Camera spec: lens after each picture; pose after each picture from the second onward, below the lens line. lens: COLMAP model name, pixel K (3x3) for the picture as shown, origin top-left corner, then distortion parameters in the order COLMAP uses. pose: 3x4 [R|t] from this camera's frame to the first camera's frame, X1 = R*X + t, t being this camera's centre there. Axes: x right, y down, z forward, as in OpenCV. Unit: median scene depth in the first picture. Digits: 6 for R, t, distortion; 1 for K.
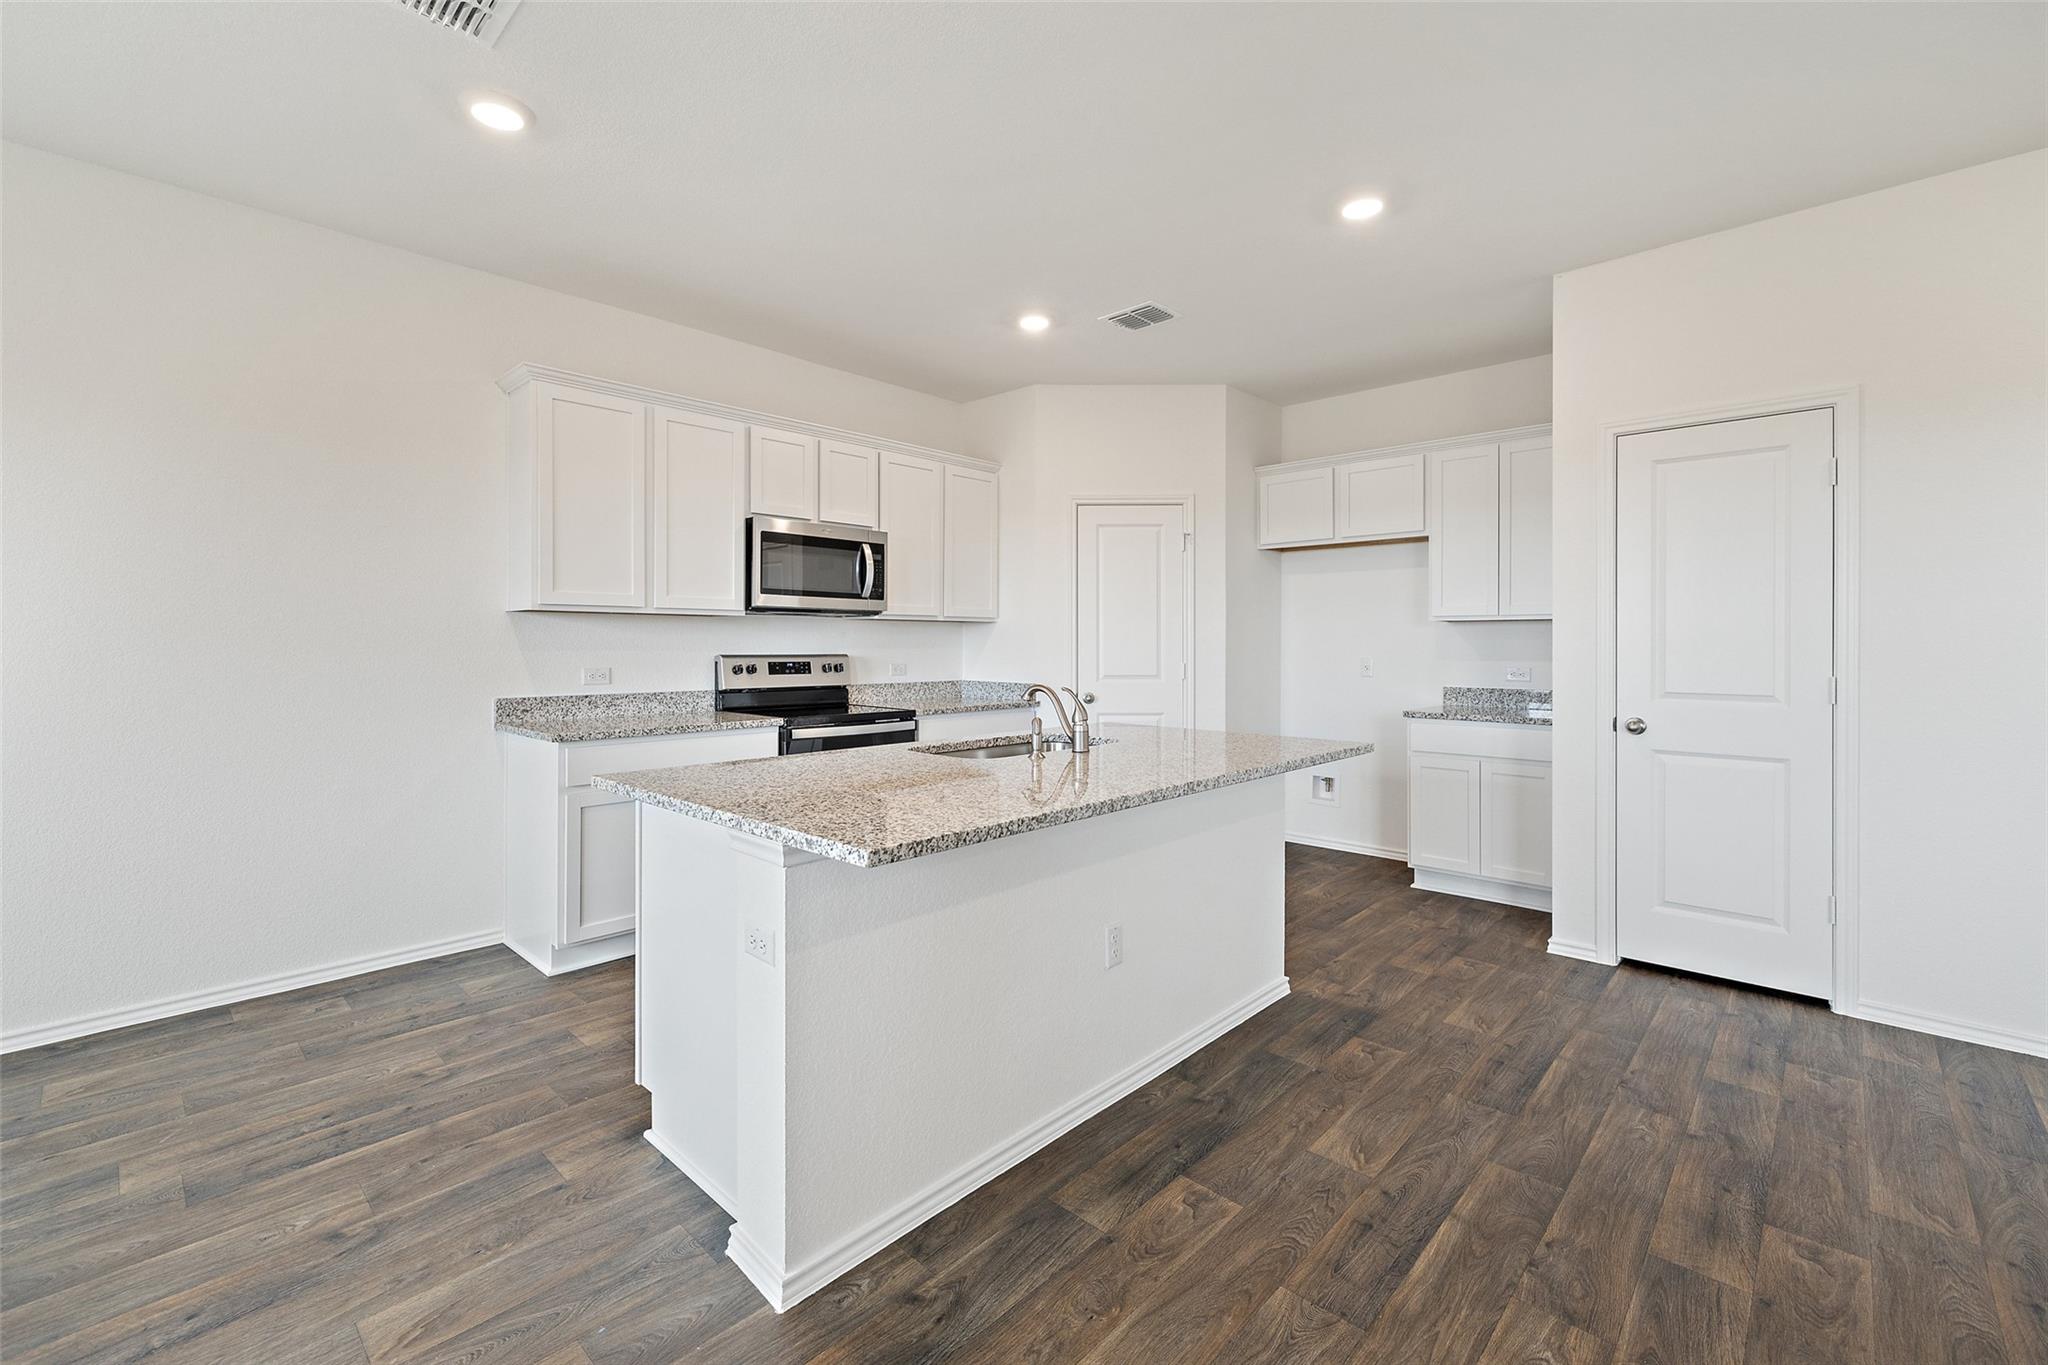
lens RADIAL K [[868.6, 0, 997.8], [0, 868.6, 656.1], [0, 0, 1]] dist [0.003502, -0.000502]
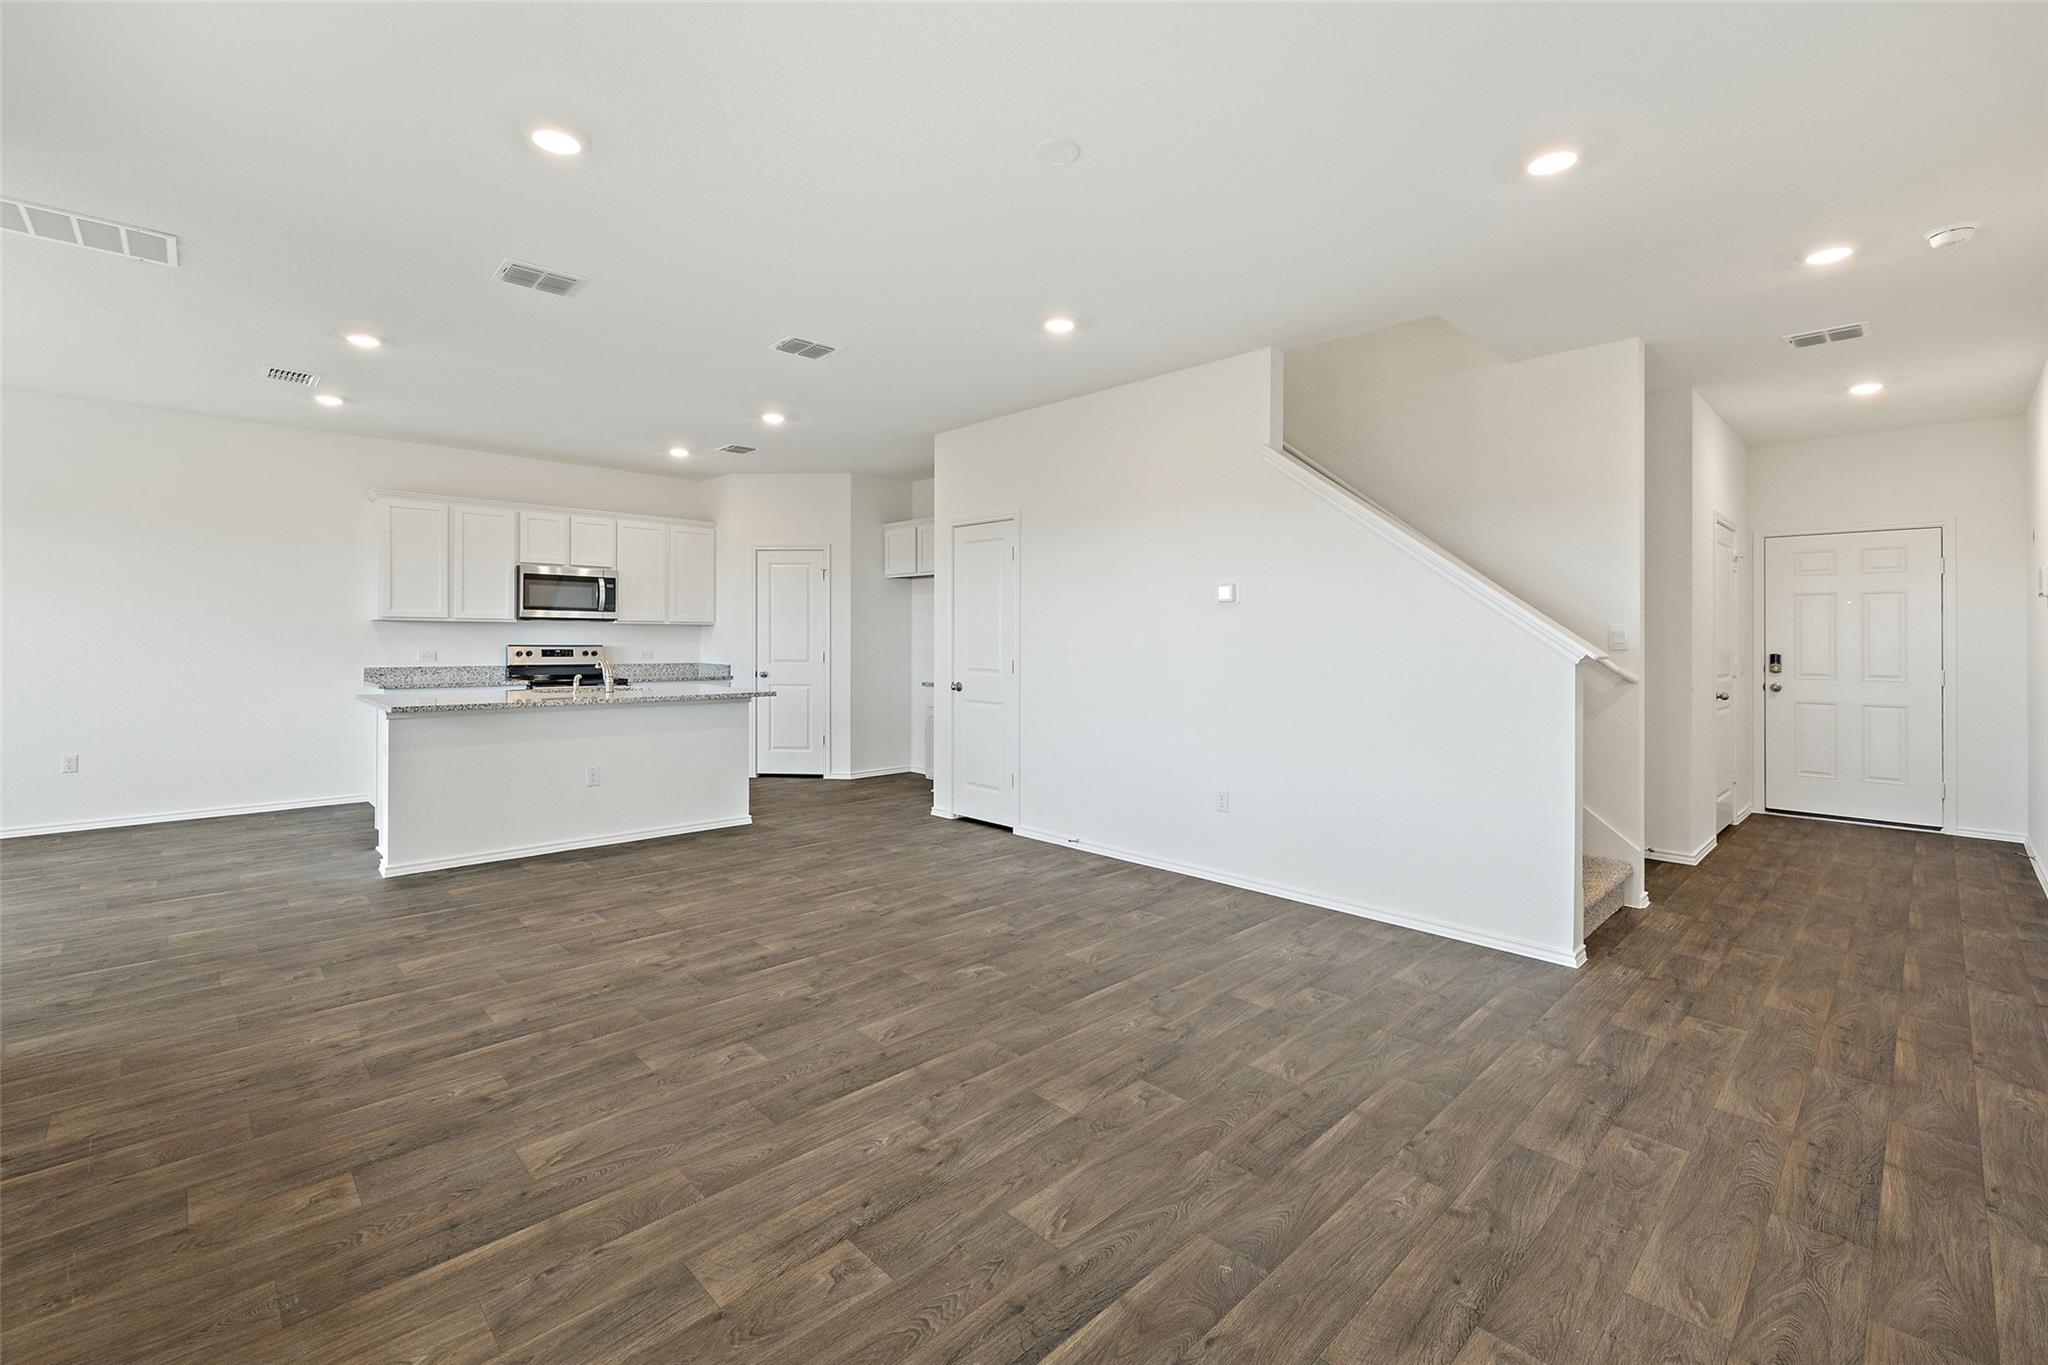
lens RADIAL K [[868.6, 0, 986.2], [0, 868.6, 656.4], [0, 0, 1]] dist [0.003502, -0.000502]
pose [[0.998586, 0.007209, -0.052668, 0.882177], [-0.007123, 0.999973, 0.001810, 0.014619], [0.052680, -0.001433, 0.998610, -0.807515]]
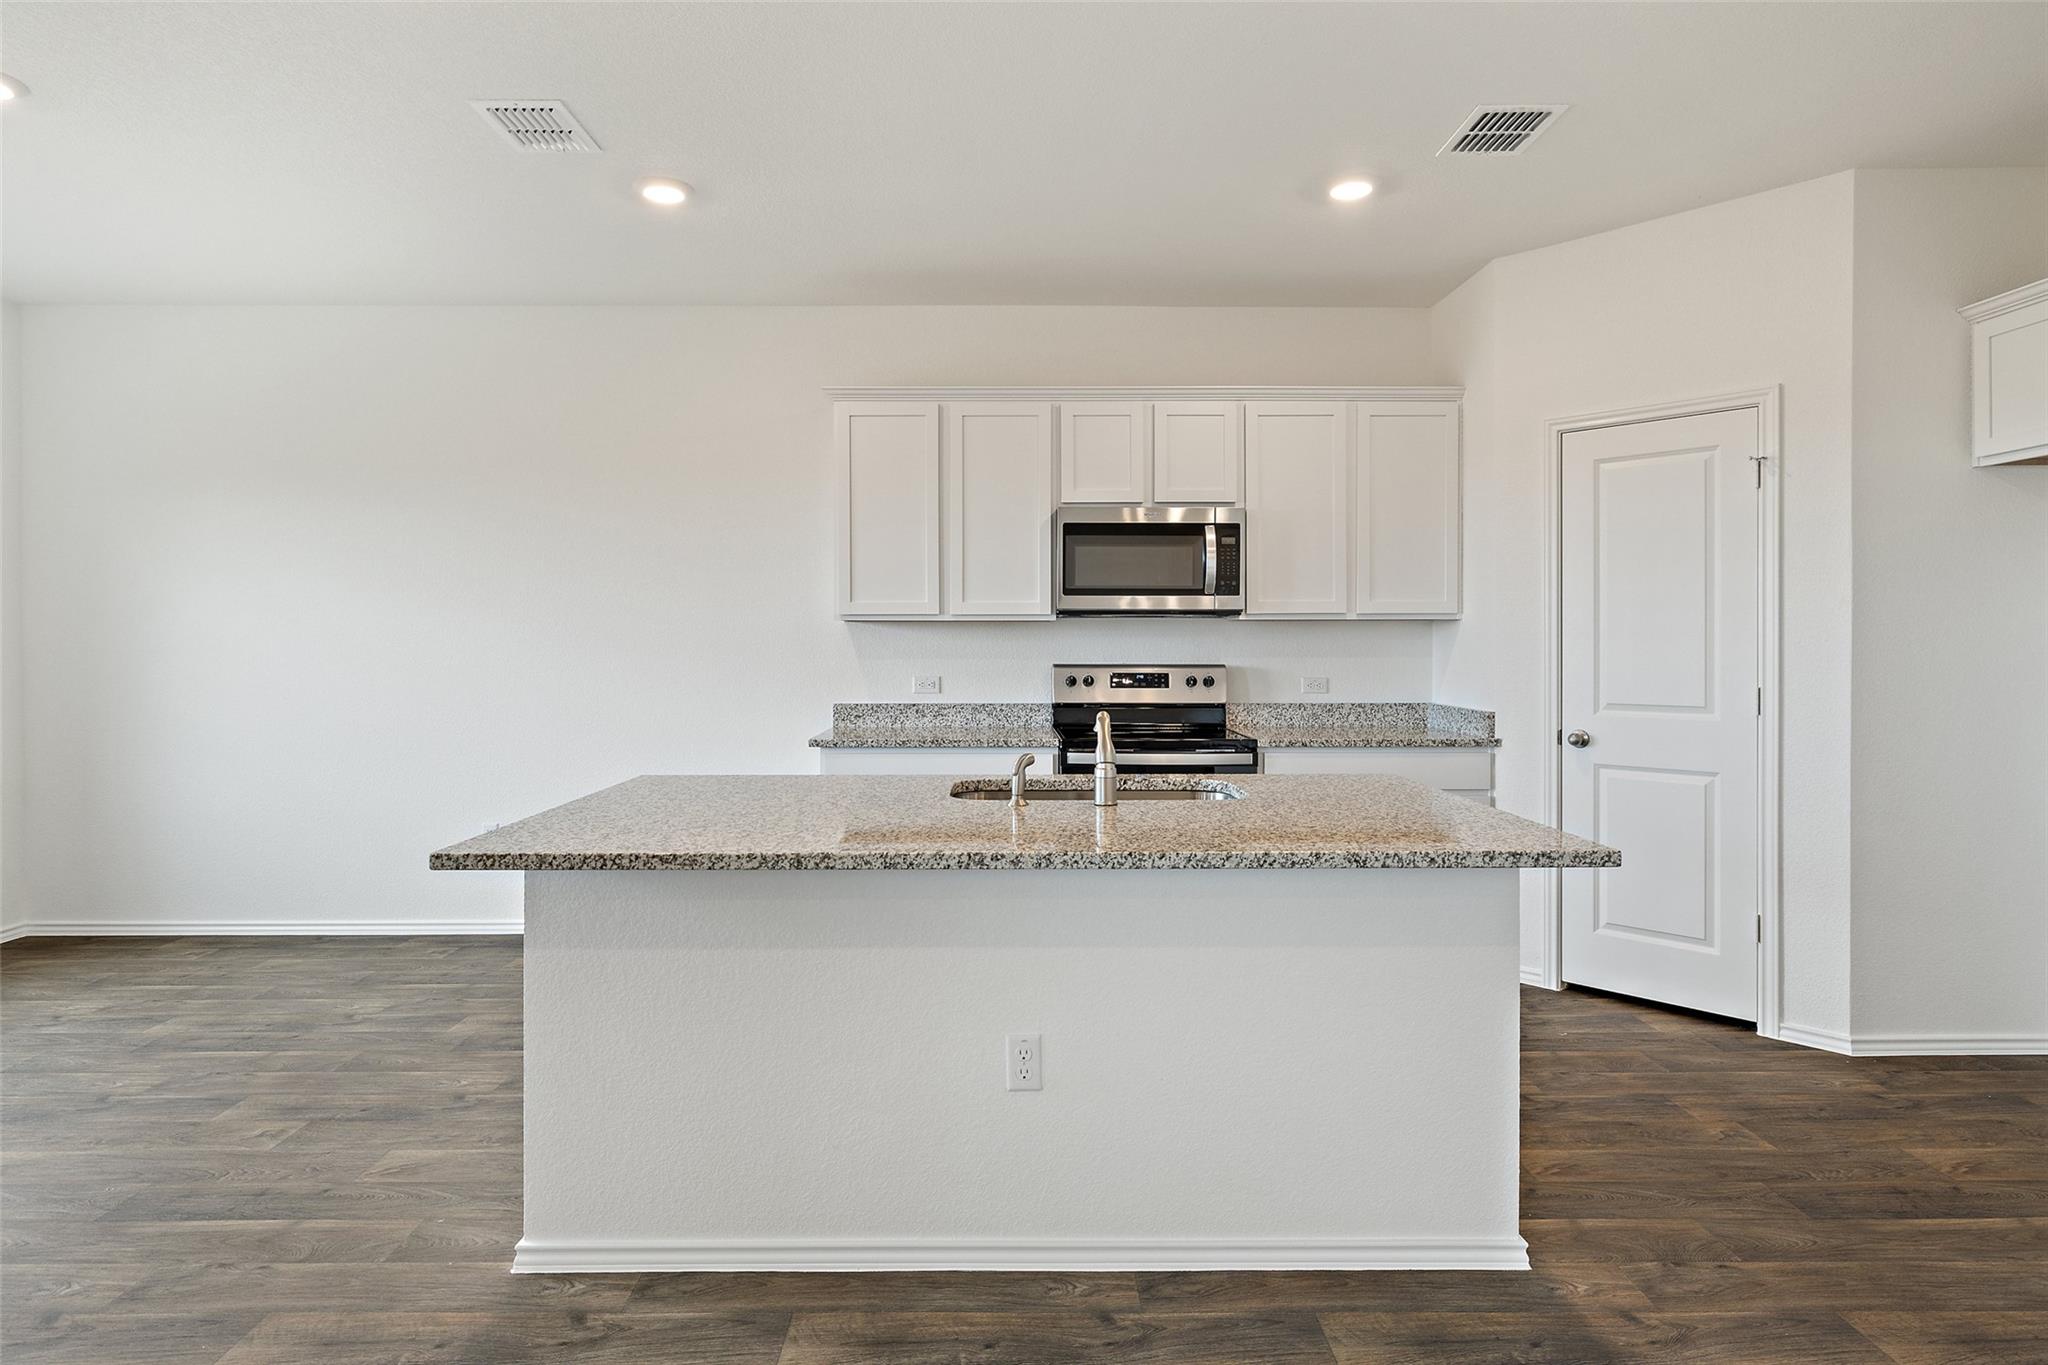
lens RADIAL K [[1095.0, 0, 1023.6], [0, 1095.0, 655.4], [0, 0, 1]] dist [-0.001439, 0.000656]
pose [[0.697948, 0.007299, -0.716112, 0.586530], [-0.008451, 0.999962, 0.001956, -0.015541], [0.716099, 0.004687, 0.697983, 0.245306]]
